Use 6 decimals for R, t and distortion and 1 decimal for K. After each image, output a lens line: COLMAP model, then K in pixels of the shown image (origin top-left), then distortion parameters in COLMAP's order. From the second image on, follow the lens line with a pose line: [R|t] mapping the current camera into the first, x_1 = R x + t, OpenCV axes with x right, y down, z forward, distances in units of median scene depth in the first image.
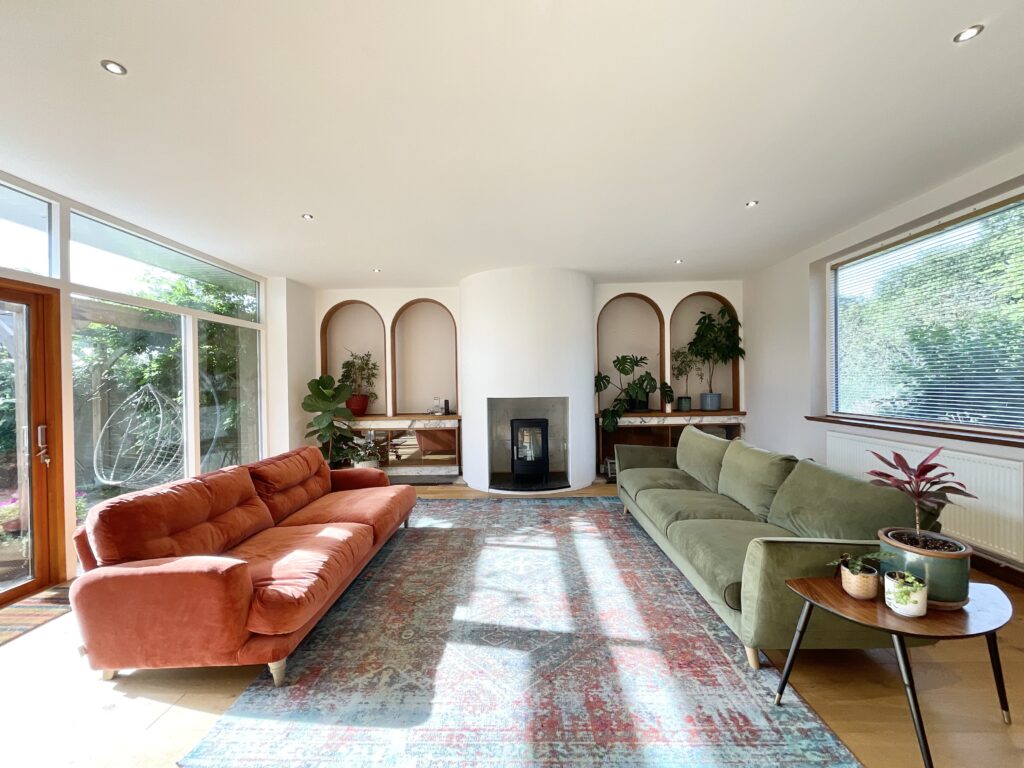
lens RADIAL K [[413.4, 0, 514.3], [0, 413.4, 385.2], [0, 0, 1]] dist [-0.001922, -0.000437]
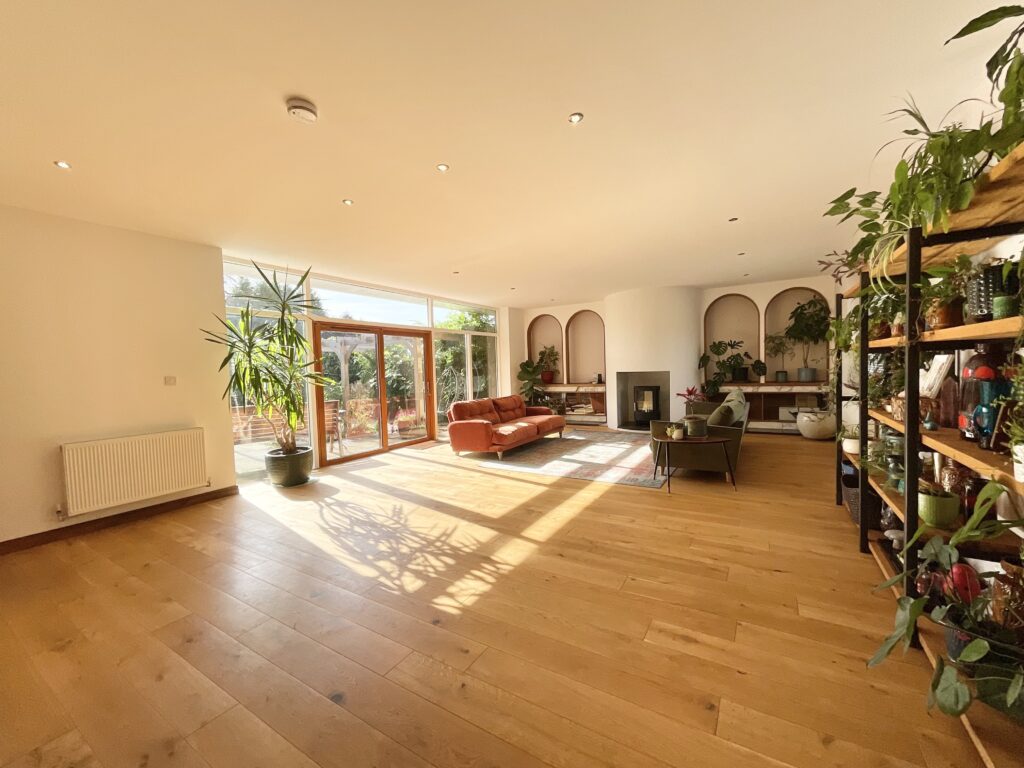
lens RADIAL K [[414.0, 0, 506.7], [0, 414.0, 385.0], [0, 0, 1]] dist [-0.021970, -0.000126]
pose [[0.858015, 0.010679, -0.513514, 0.365206], [0.013878, 0.998937, 0.043963, 0.003844], [0.513437, -0.044847, 0.856954, -0.556976]]
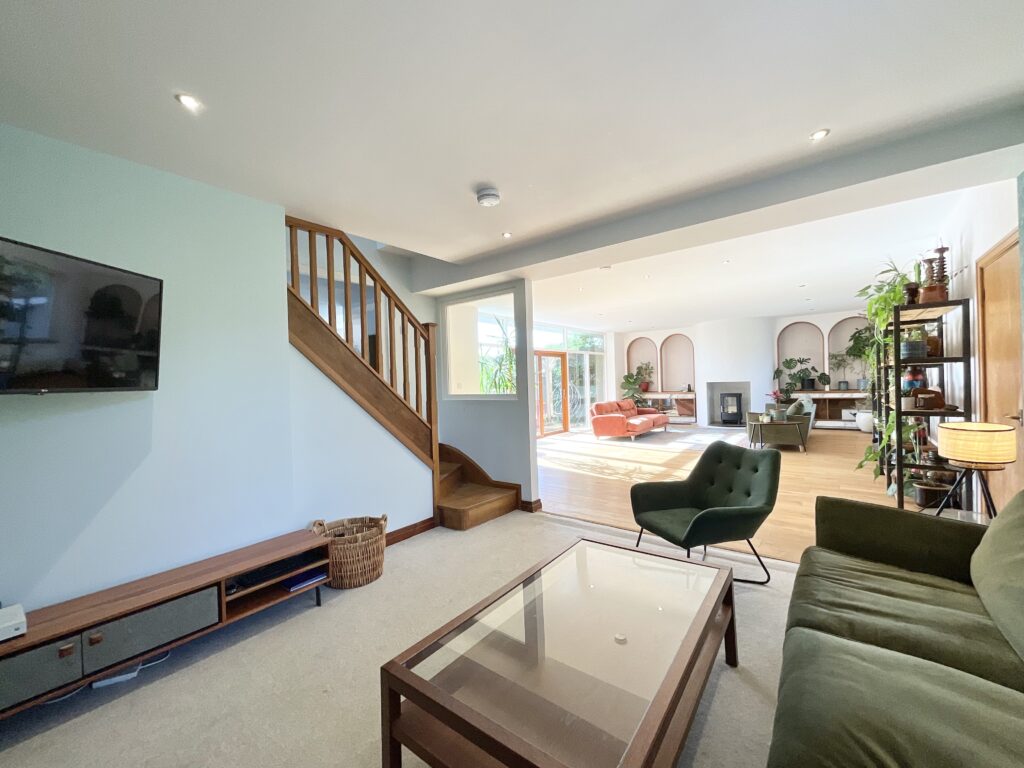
lens RADIAL K [[413.4, 0, 514.3], [0, 413.4, 385.2], [0, 0, 1]] dist [-0.001922, -0.000437]
pose [[0.800644, -0.004625, -0.599122, 0.380801], [0.013962, 0.999843, 0.010940, 0.007877], [0.598977, -0.017124, 0.800583, -1.169264]]
